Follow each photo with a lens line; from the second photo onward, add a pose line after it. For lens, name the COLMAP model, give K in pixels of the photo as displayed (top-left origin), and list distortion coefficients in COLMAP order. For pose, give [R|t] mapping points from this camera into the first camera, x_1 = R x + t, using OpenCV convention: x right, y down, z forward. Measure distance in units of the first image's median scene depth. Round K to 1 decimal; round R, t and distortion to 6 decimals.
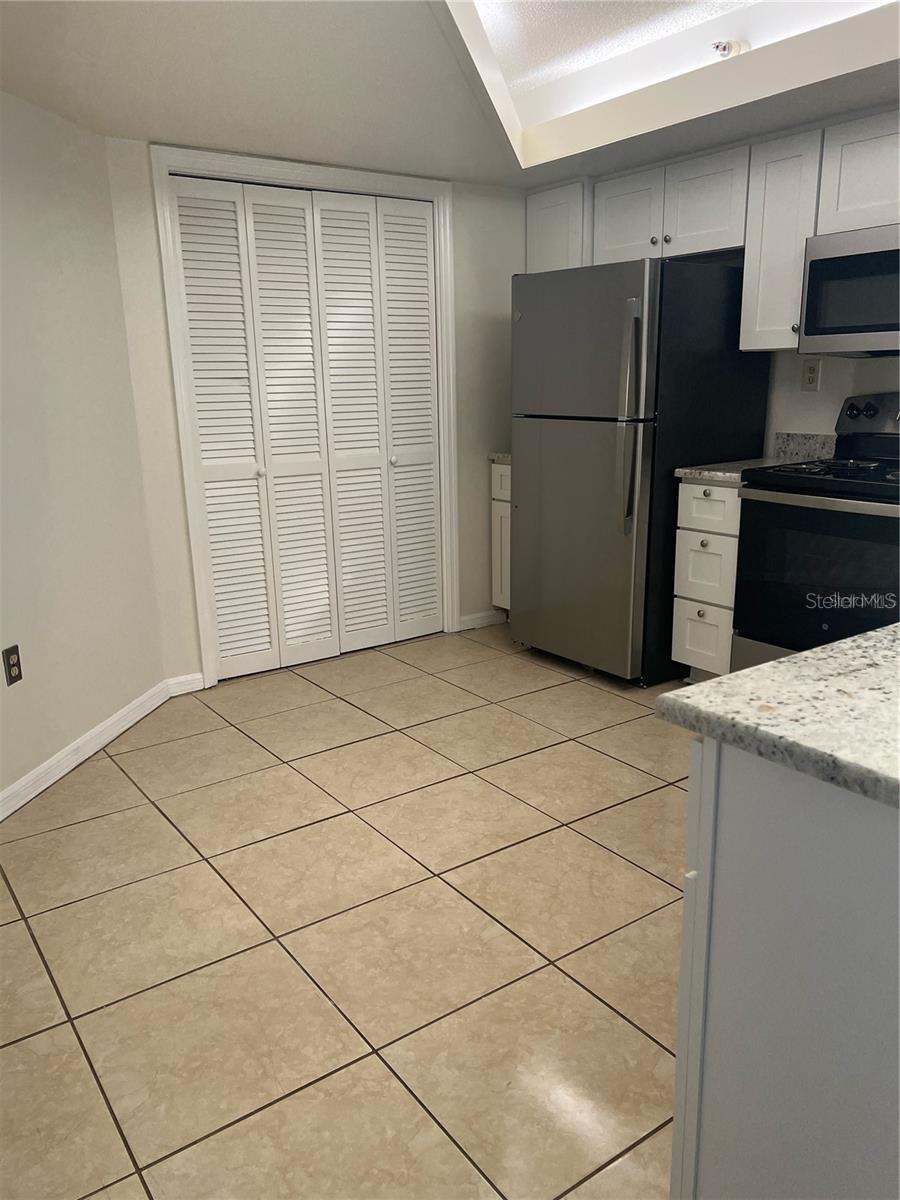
lens RADIAL K [[903.1, 0, 460.1], [0, 903.1, 618.4], [0, 0, 1]] dist [0.057226, -0.069128]
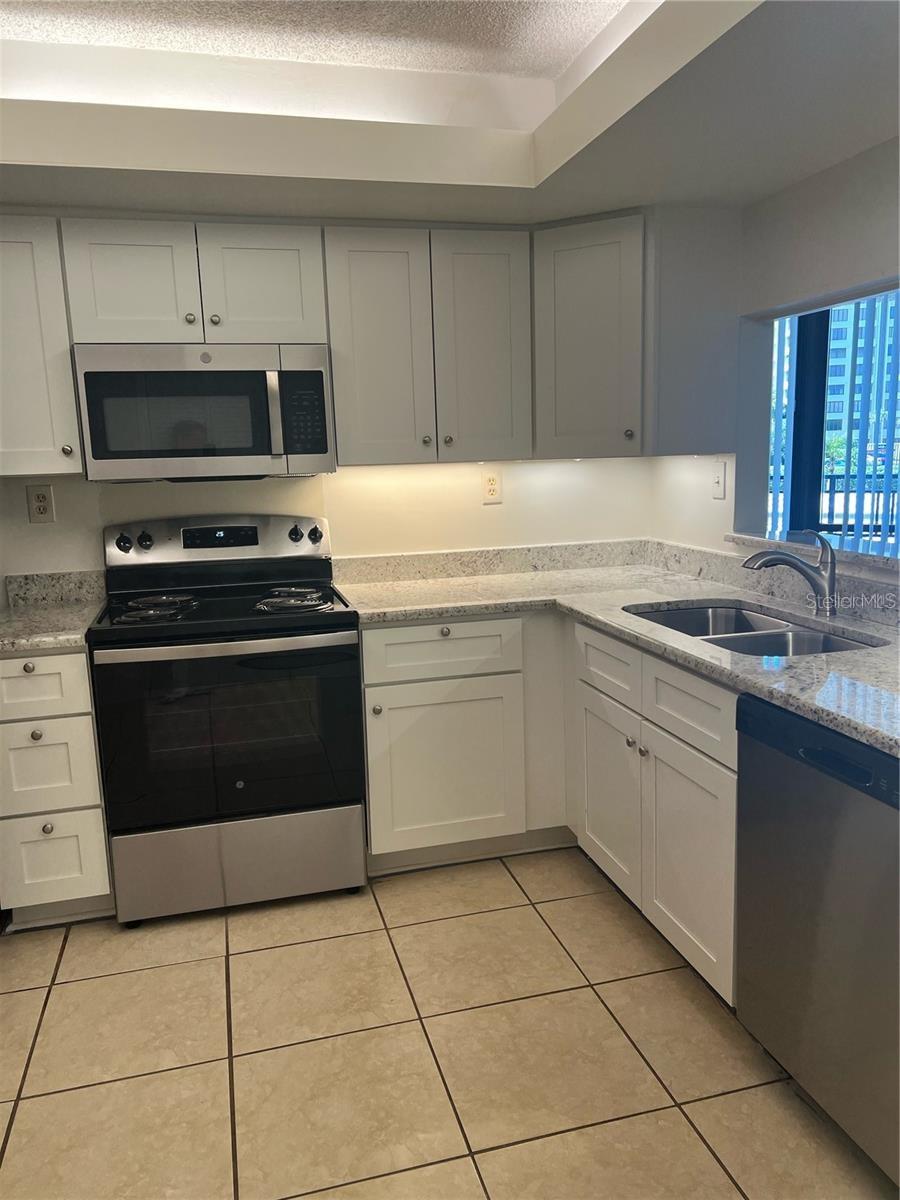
lens RADIAL K [[903.1, 0, 456.7], [0, 903.1, 612.6], [0, 0, 1]] dist [0.057226, -0.069128]
pose [[0.349797, -0.156666, 0.923633, -0.274938], [0.263561, 0.962554, 0.063452, -0.136453], [-0.898987, 0.221238, 0.377989, 0.406592]]
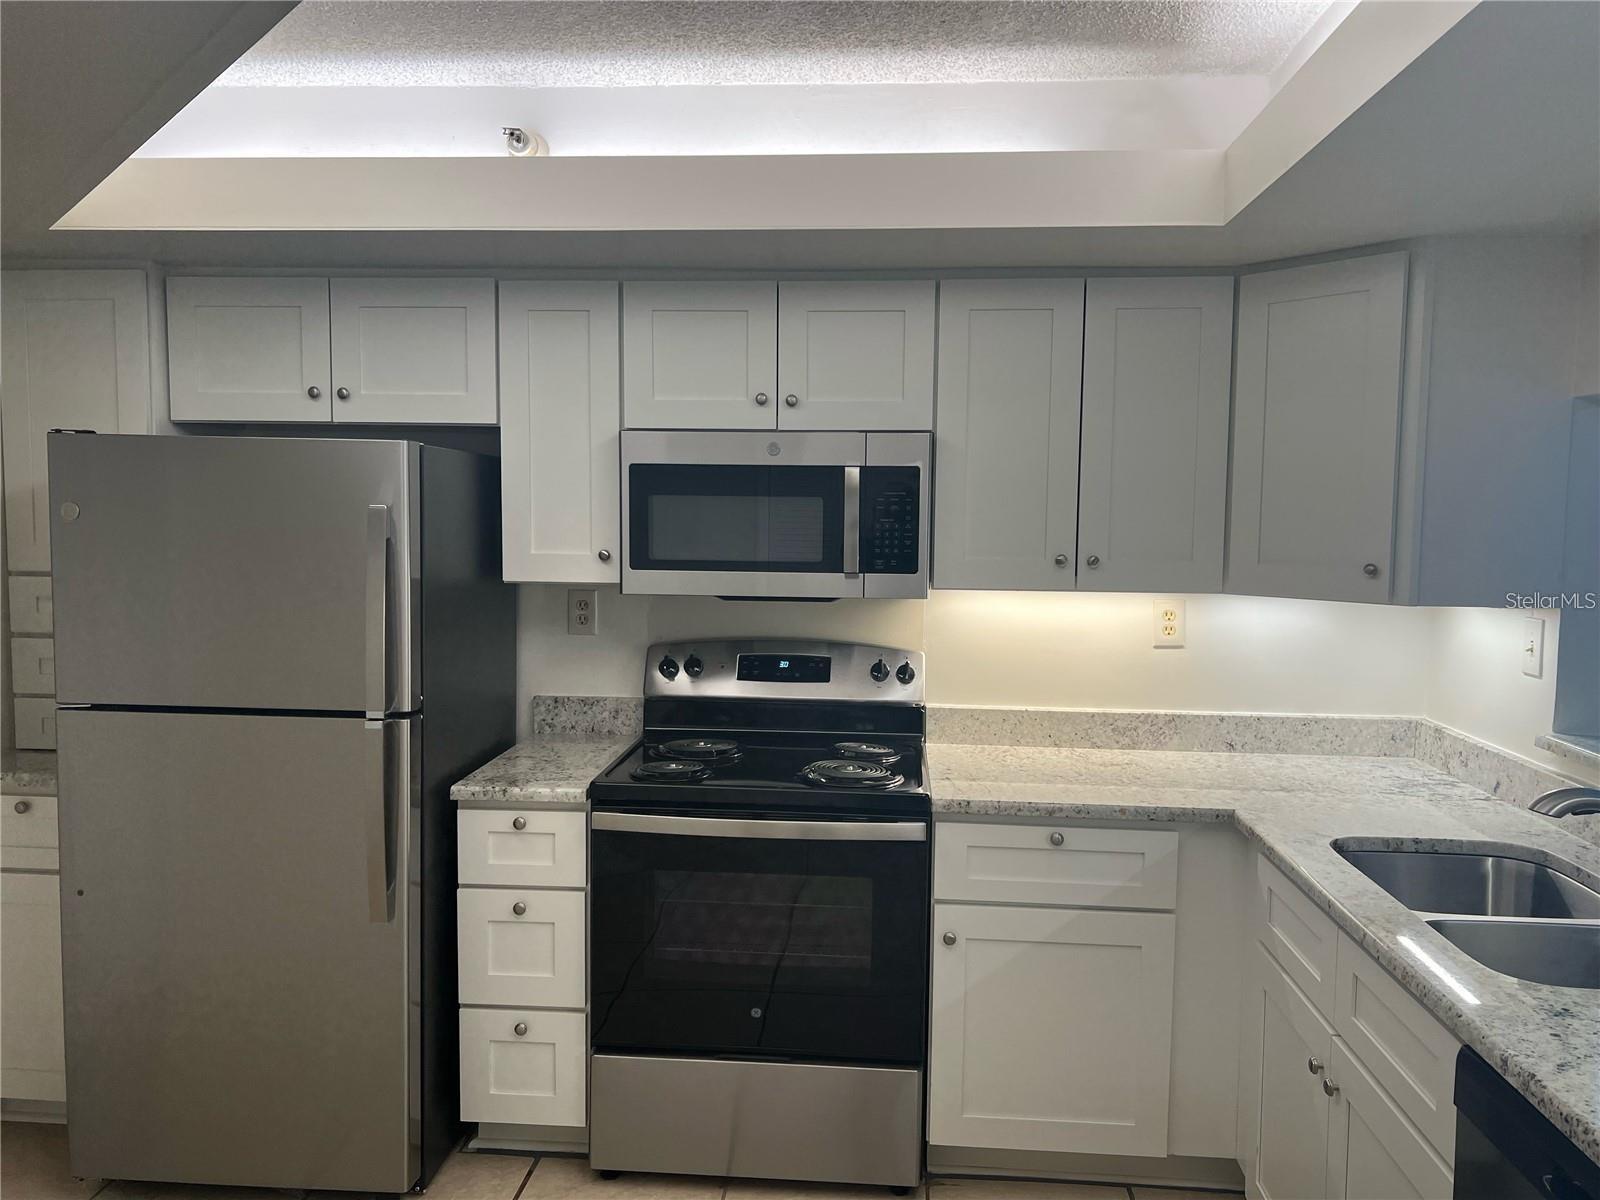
lens RADIAL K [[1204.1, 0, 805.9], [0, 1204.1, 604.7], [0, 0, 1]] dist [0.057226, -0.069128]
pose [[0.643659, -0.033789, 0.764566, -0.204298], [0.173909, 0.979347, -0.103127, -0.163694], [-0.745291, 0.199344, 0.636242, 0.332903]]
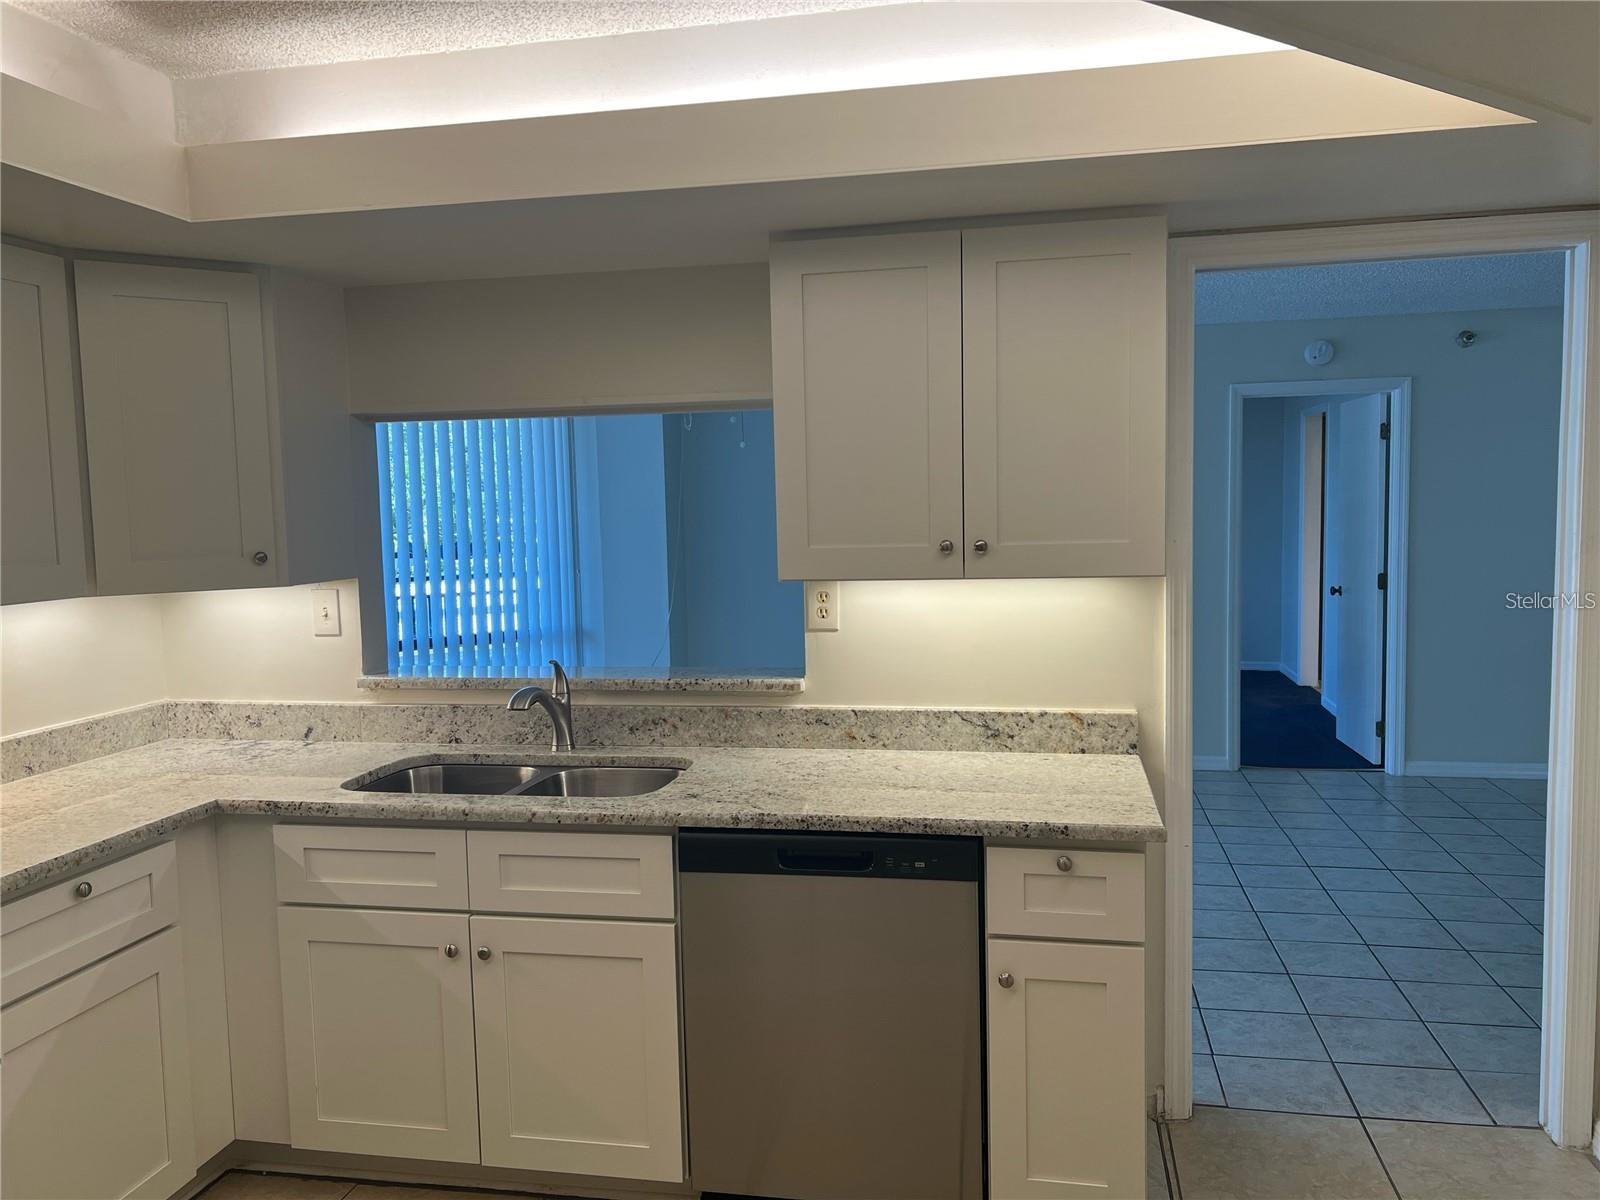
lens RADIAL K [[1204.1, 0, 806.3], [0, 1204.1, 602.5], [0, 0, 1]] dist [0.057226, -0.069128]
pose [[-0.690437, -0.024751, 0.722969, -0.269641], [0.220797, 0.944512, 0.243198, -0.292325], [-0.688872, 0.327542, -0.646662, 0.837628]]
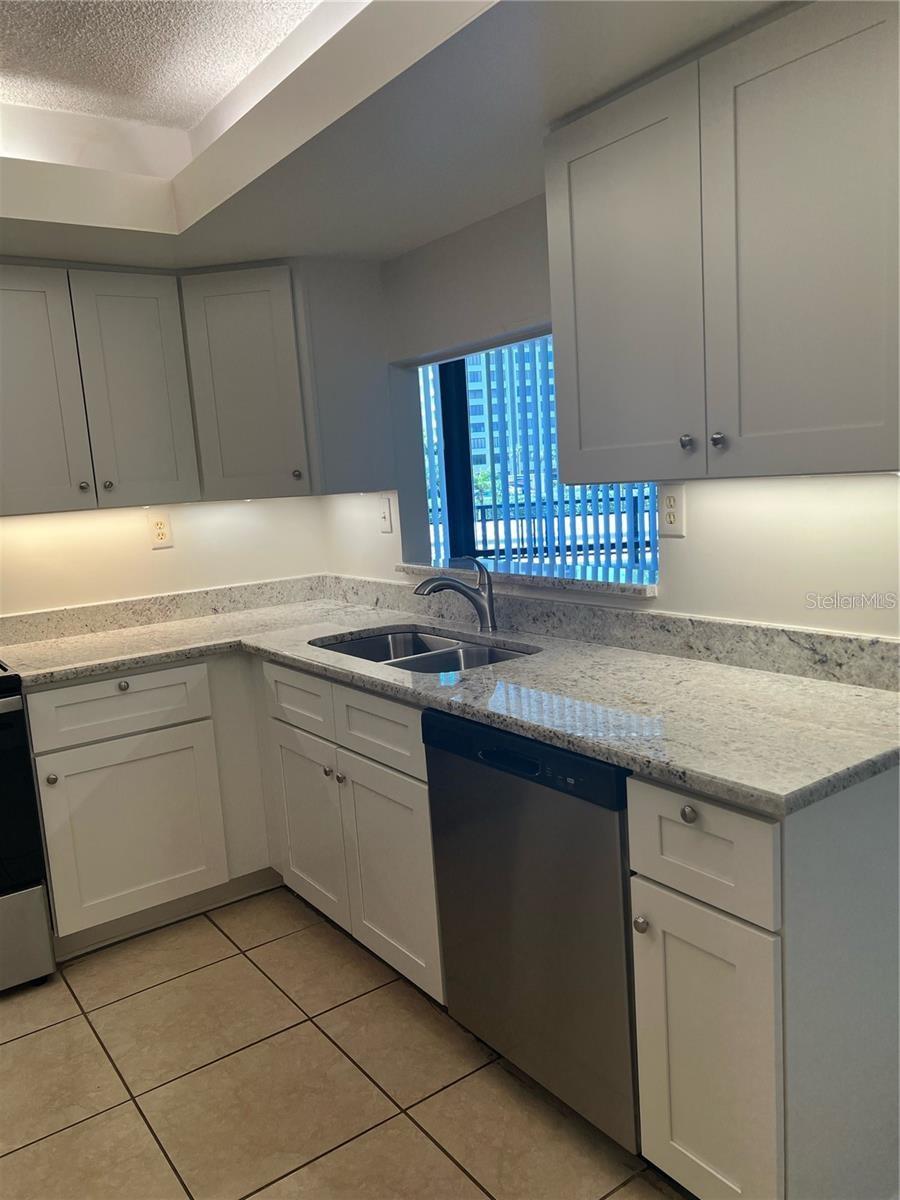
lens RADIAL K [[903.1, 0, 467.4], [0, 903.1, 611.6], [0, 0, 1]] dist [0.057226, -0.069128]
pose [[-0.013659, -0.133088, 0.991010, -0.296679], [0.318552, 0.938882, 0.130478, -0.138216], [-0.947807, 0.317470, 0.029571, 0.405648]]
